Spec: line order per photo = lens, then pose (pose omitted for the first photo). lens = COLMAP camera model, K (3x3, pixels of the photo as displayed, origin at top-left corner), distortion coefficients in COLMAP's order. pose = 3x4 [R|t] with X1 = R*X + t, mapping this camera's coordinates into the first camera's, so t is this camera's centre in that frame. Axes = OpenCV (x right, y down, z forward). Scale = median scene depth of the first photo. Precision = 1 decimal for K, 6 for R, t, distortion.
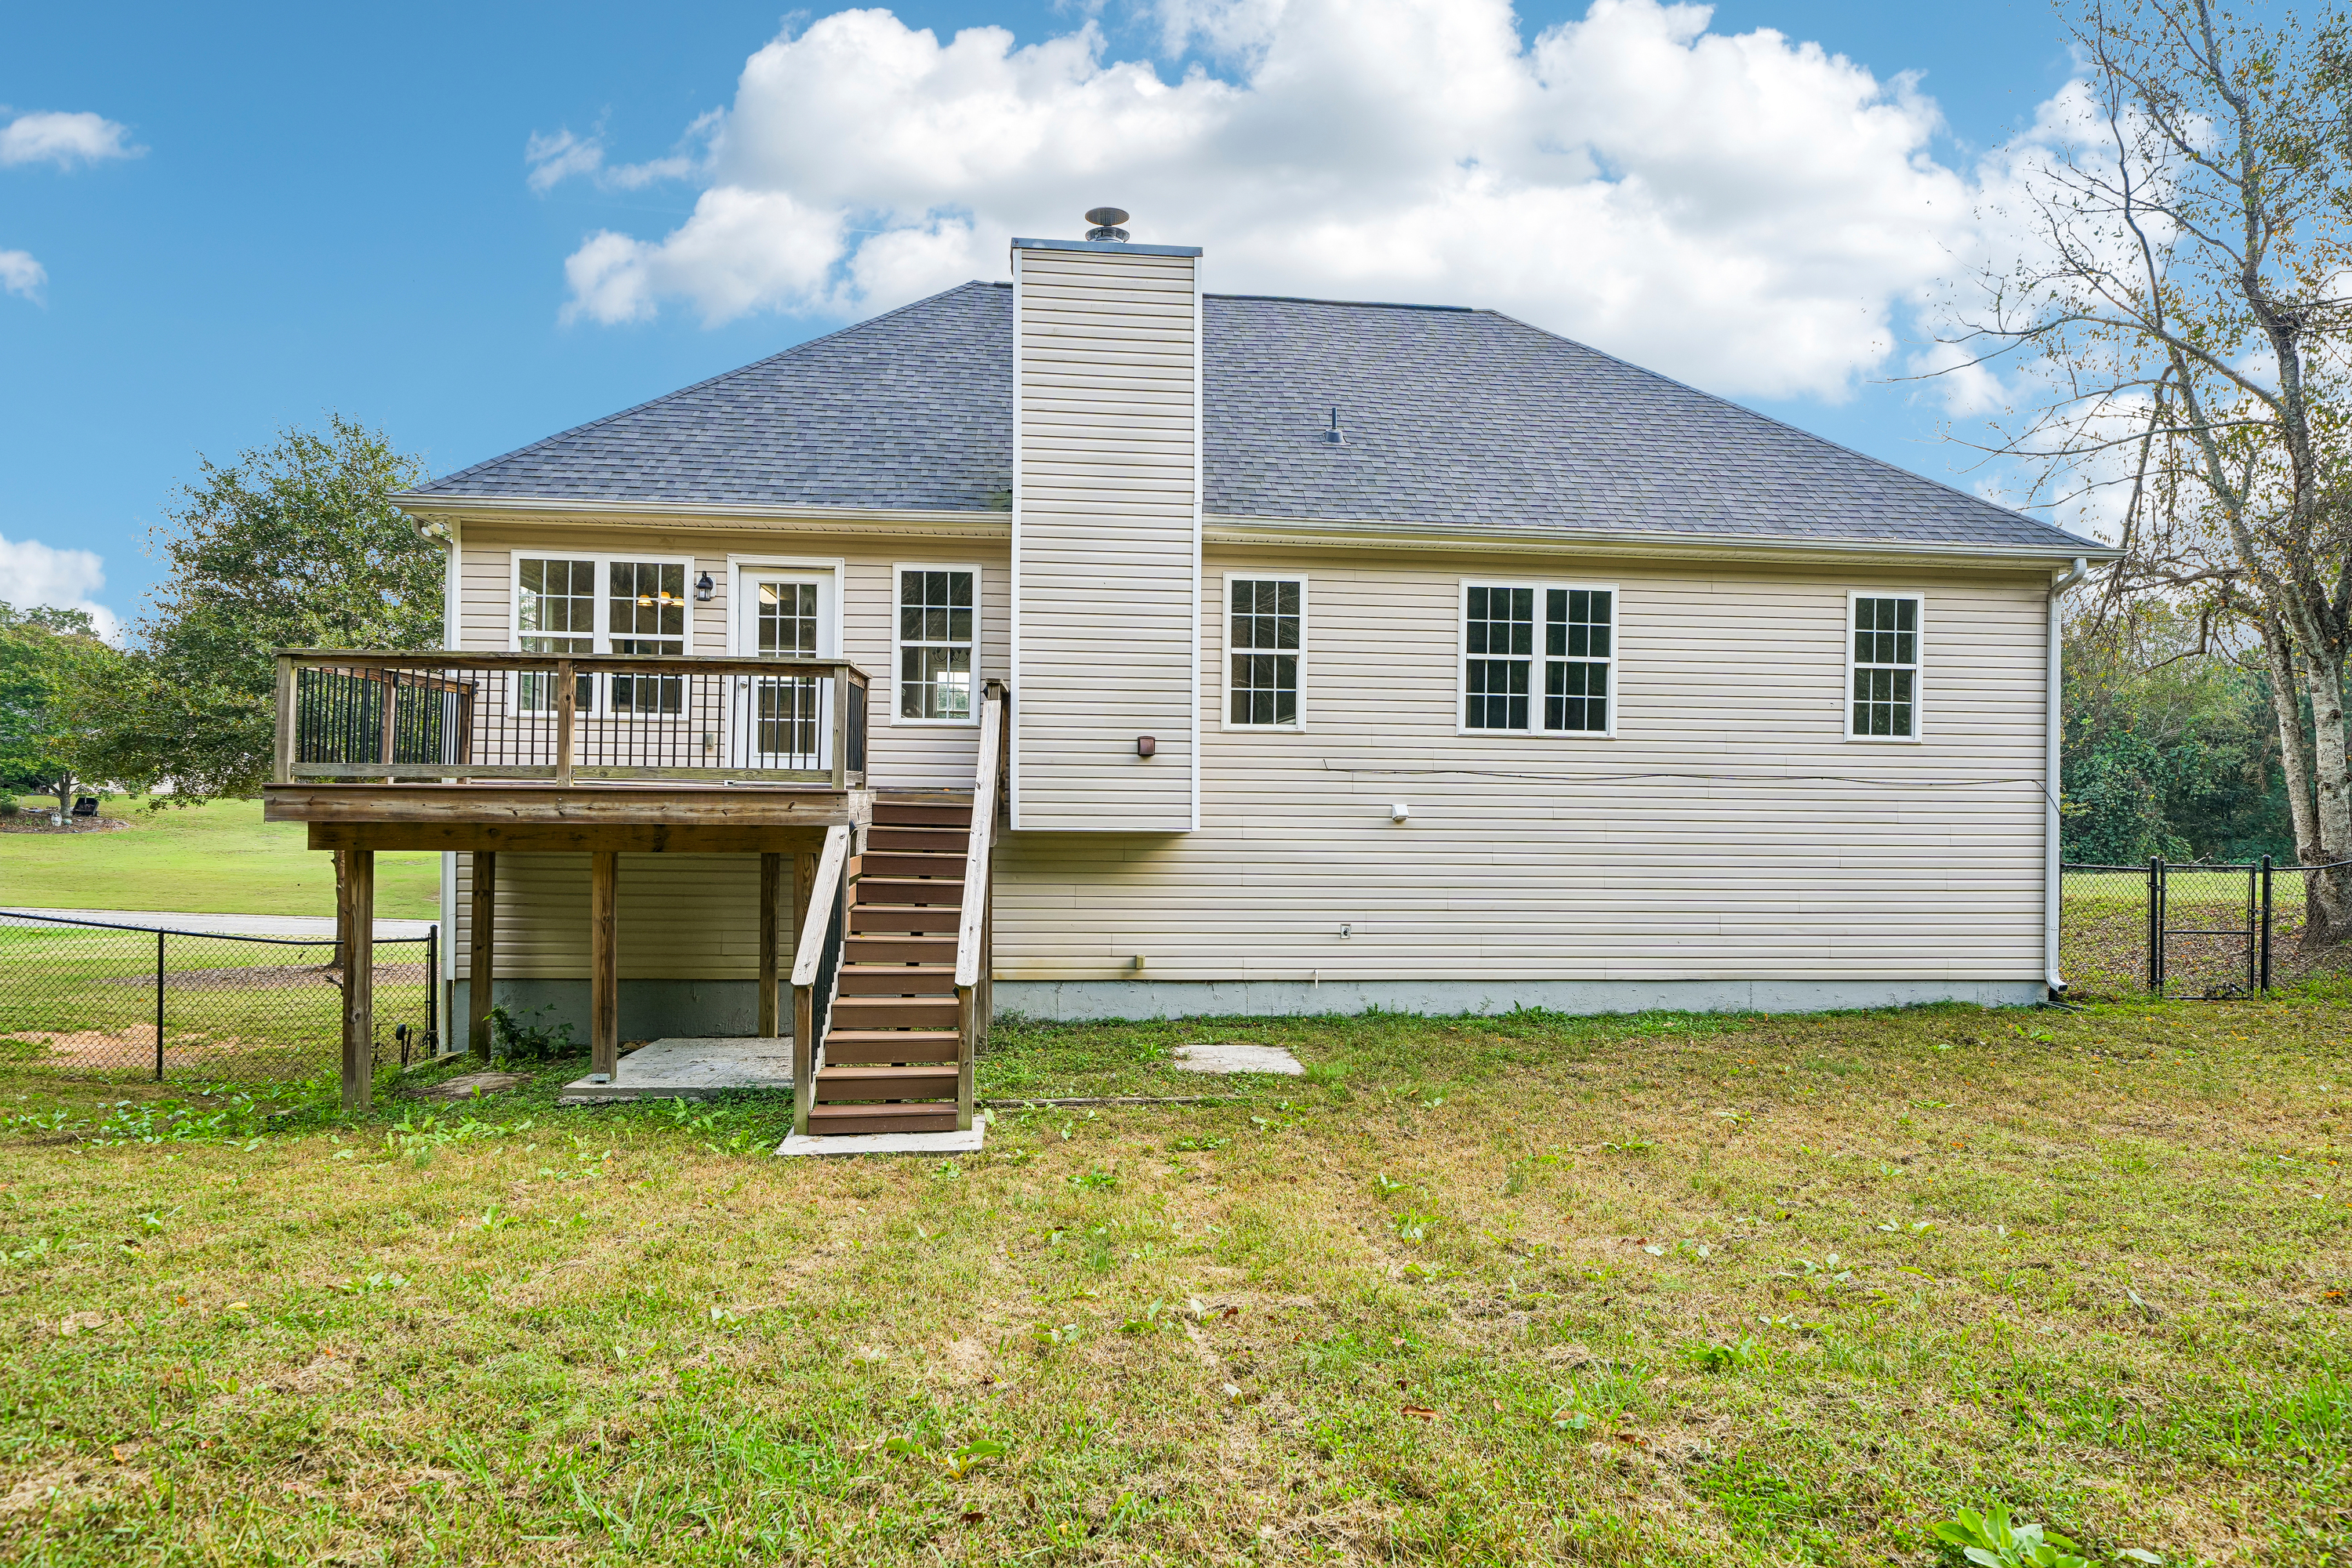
lens RADIAL K [[1201.6, 0, 1176.0], [0, 1201.6, 784.0], [0, 0, 1]] dist [-0.002318, 0.000165]
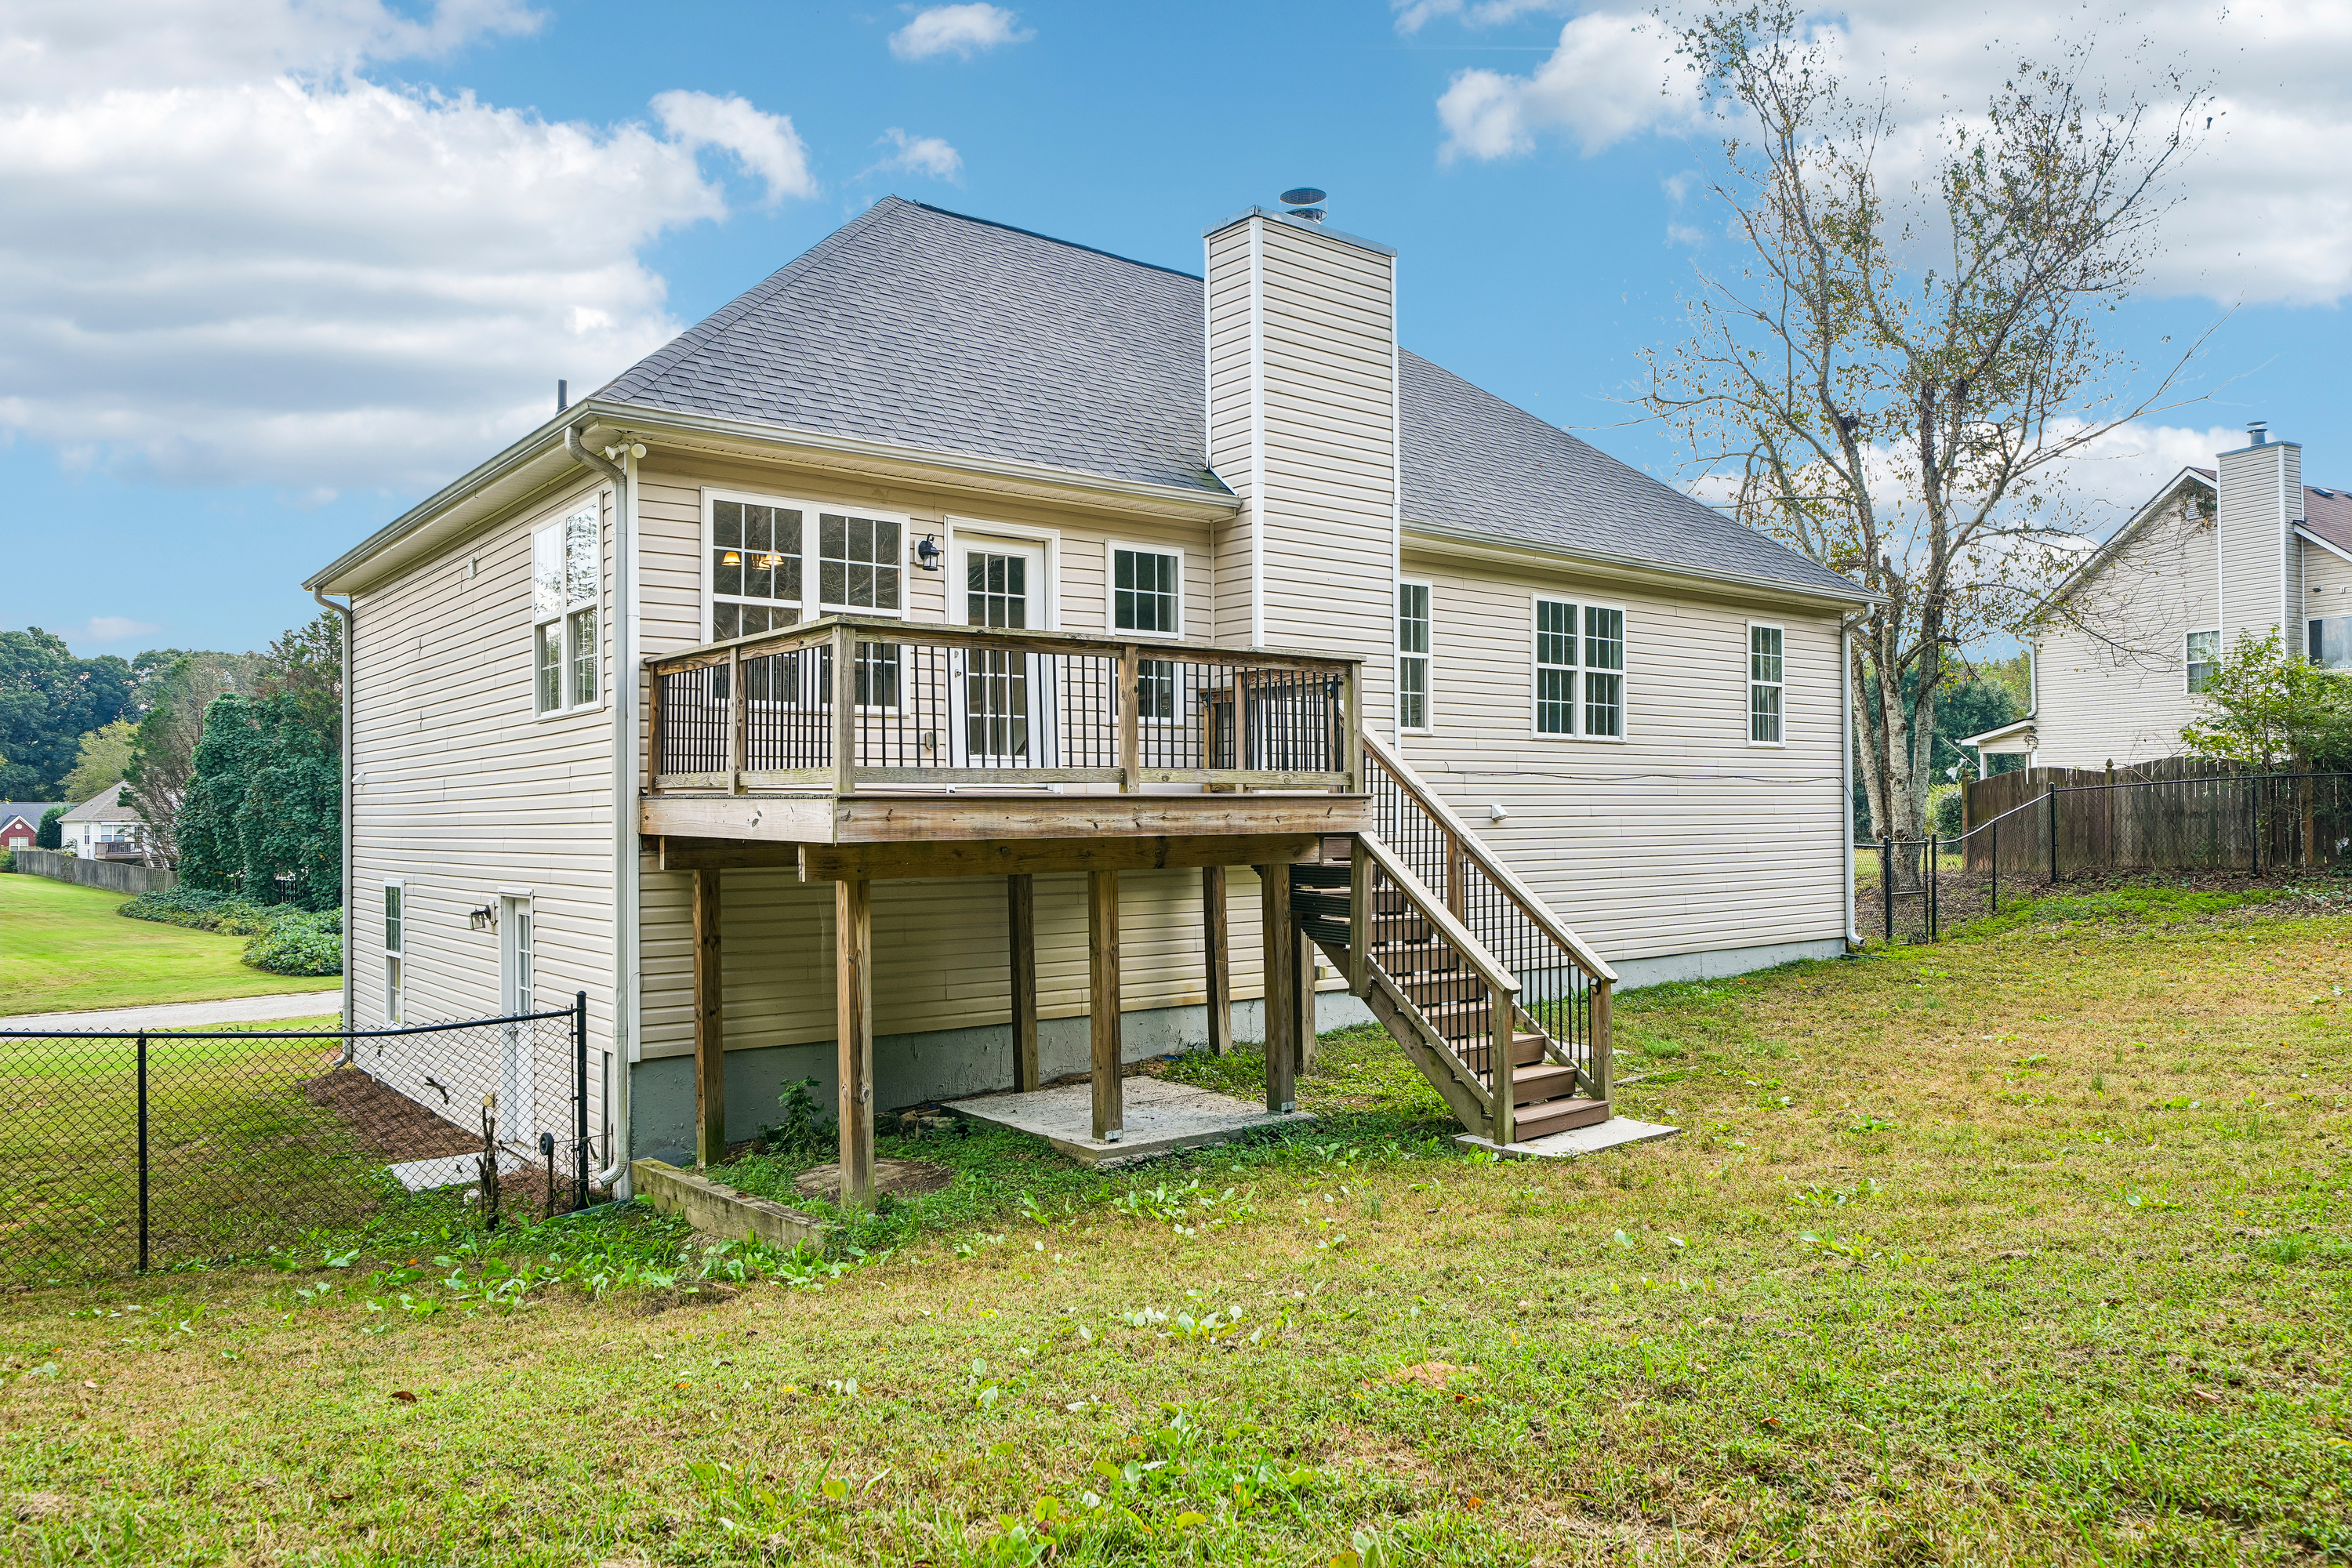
lens RADIAL K [[1575.9, 0, 1176.0], [0, 1575.9, 784.0], [0, 0, 1]] dist [-0.004801, -0.001062]
pose [[0.836410, -0.008836, 0.548033, -0.789701], [0.011213, 0.999937, -0.000992, -0.002902], [-0.547989, 0.006975, 0.836456, 0.005923]]
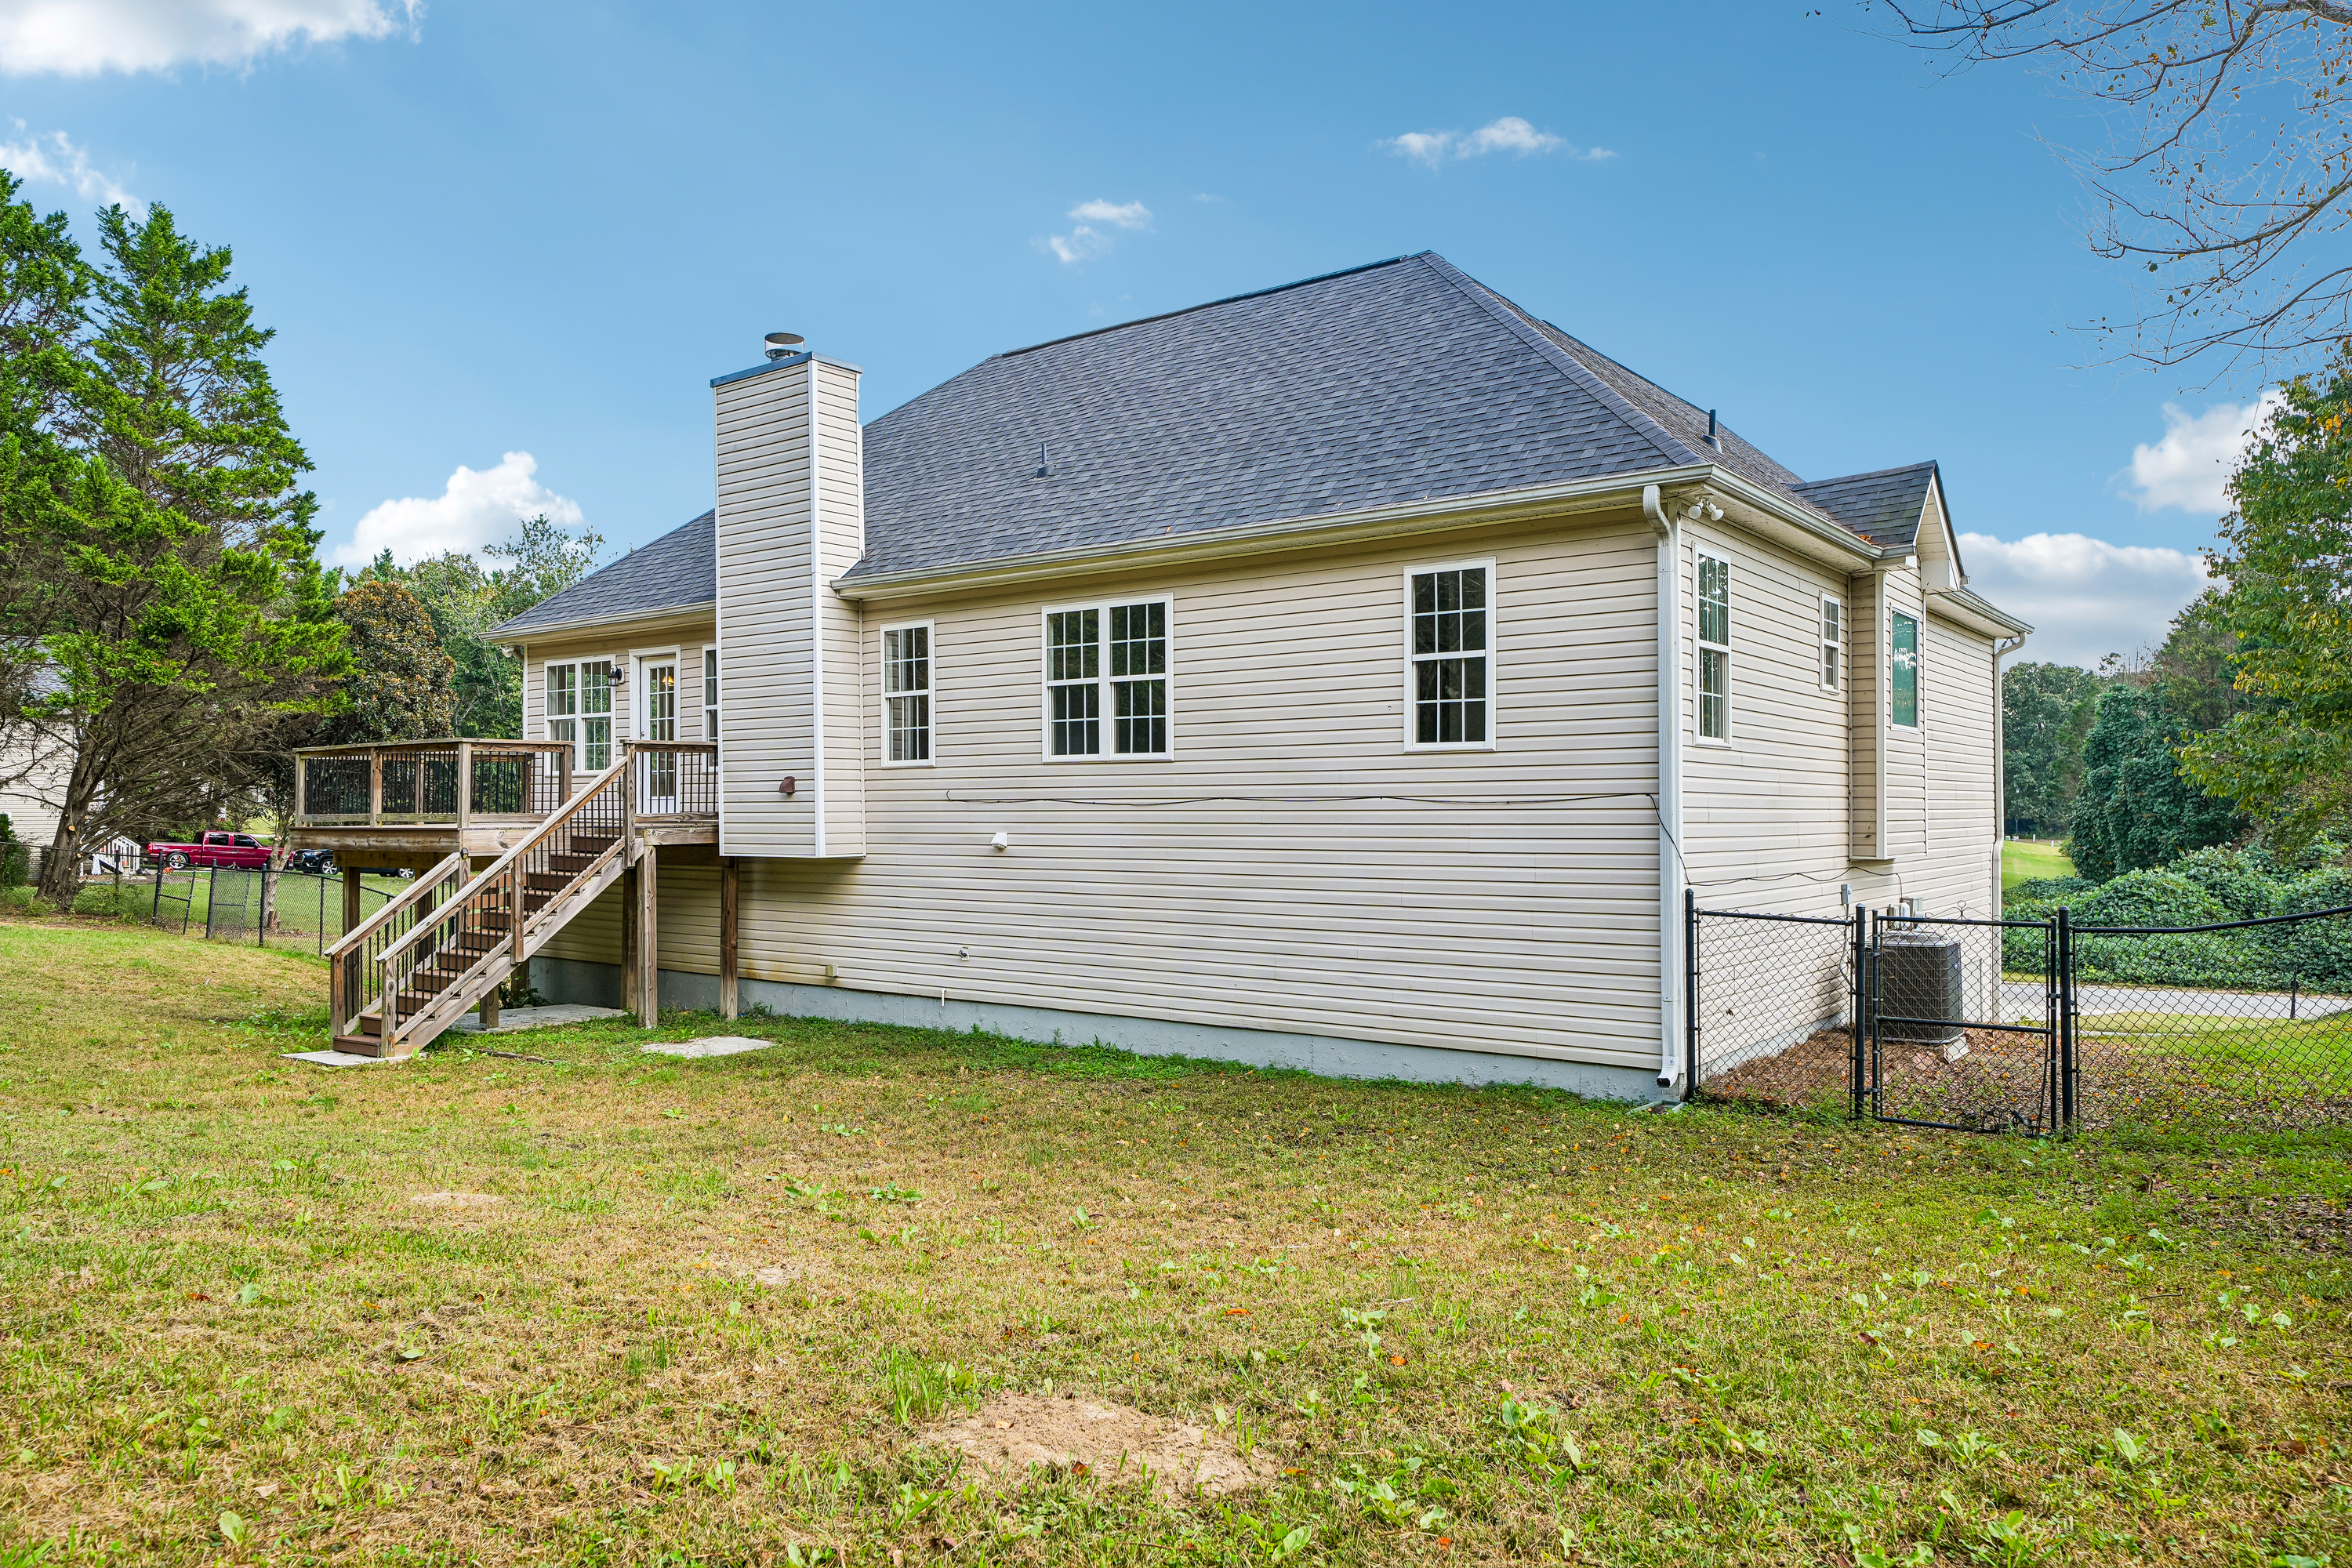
lens RADIAL K [[1575.9, 0, 1176.0], [0, 1575.9, 784.0], [0, 0, 1]] dist [-0.004801, -0.001062]
pose [[0.737960, -0.028147, -0.674257, 1.193724], [0.011908, 0.999517, -0.028692, 0.015838], [0.674739, 0.013144, 0.737939, 0.105903]]
